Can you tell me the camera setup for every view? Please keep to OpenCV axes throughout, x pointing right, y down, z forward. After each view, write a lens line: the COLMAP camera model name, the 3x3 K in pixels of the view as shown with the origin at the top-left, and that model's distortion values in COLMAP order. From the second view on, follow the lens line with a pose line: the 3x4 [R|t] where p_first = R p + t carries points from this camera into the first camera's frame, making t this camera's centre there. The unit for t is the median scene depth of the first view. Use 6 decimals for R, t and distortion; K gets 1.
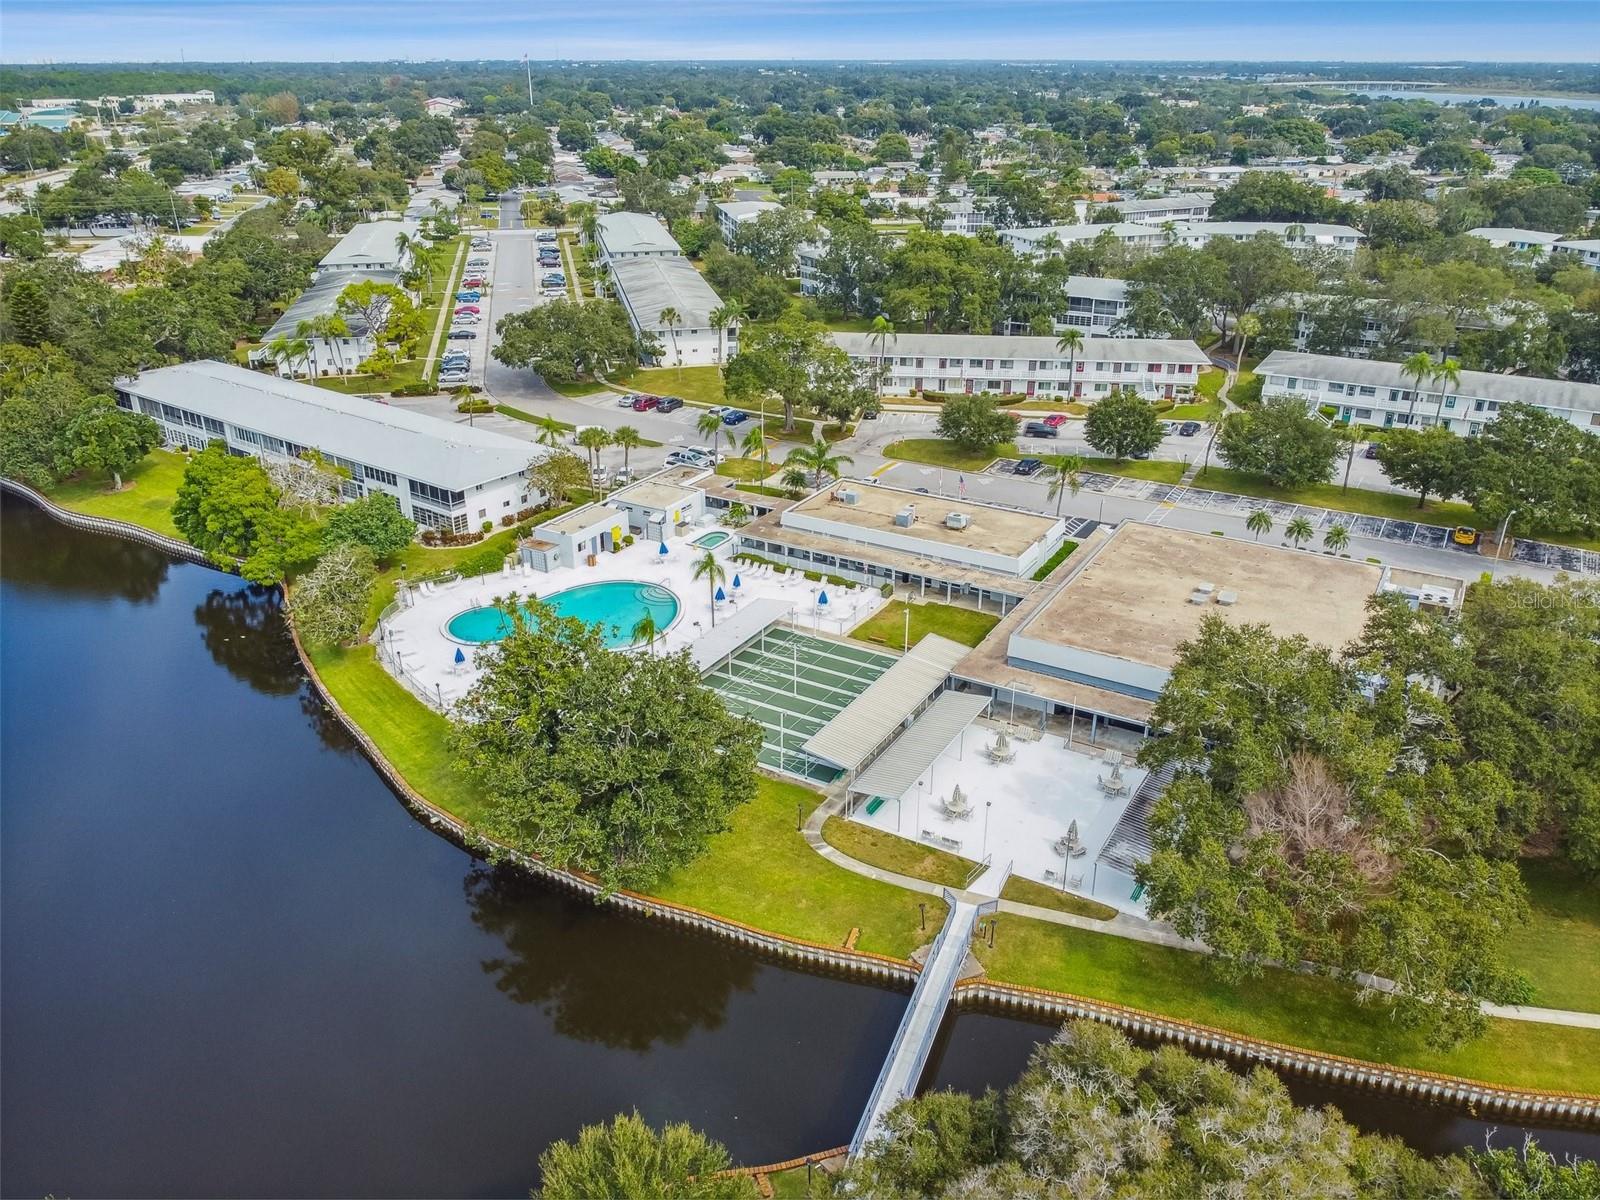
lens RADIAL K [[1370.4, 0, 800.0], [0, 1370.4, 600.0], [0, 0, 1]] dist [0.004443, -0.010120]
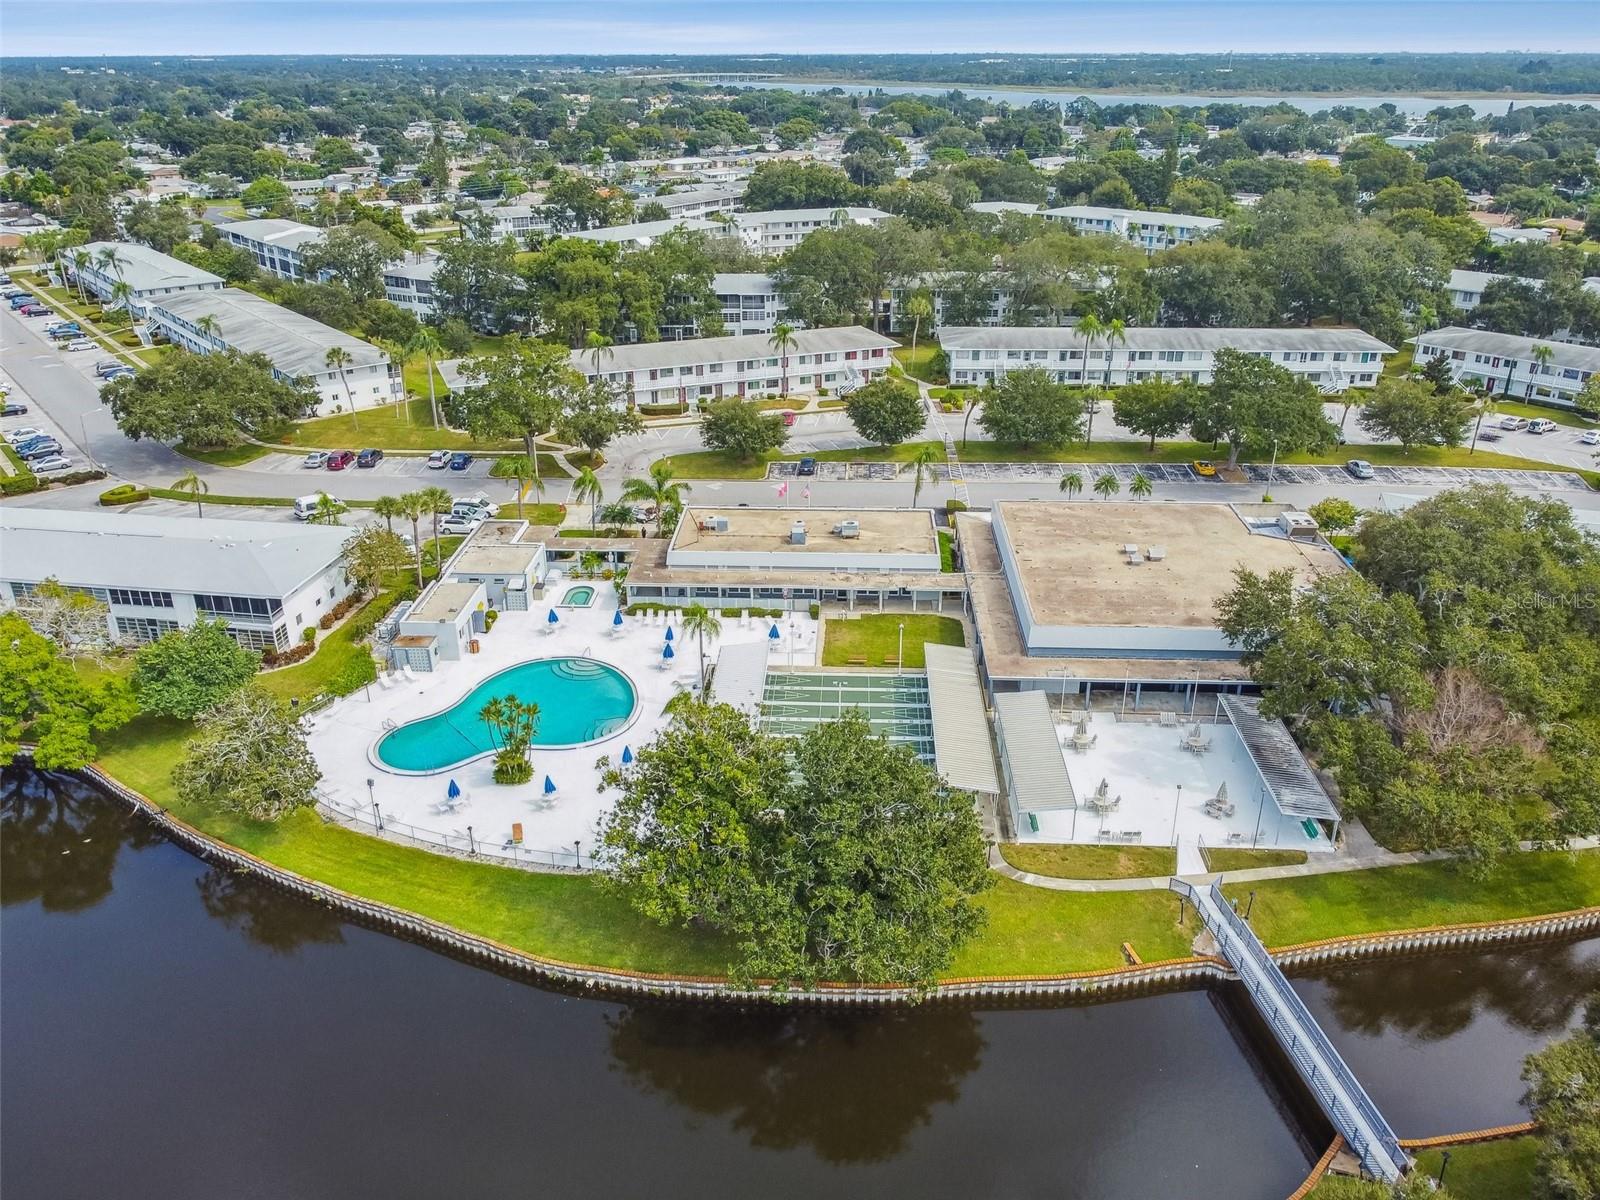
lens RADIAL K [[1370.4, 0, 800.0], [0, 1370.4, 600.0], [0, 0, 1]] dist [0.004443, -0.010120]
pose [[0.862121, -0.191650, 0.469060, -0.317888], [0.189560, 0.980481, 0.052200, -0.054085], [-0.469909, 0.043913, 0.881622, 0.126805]]
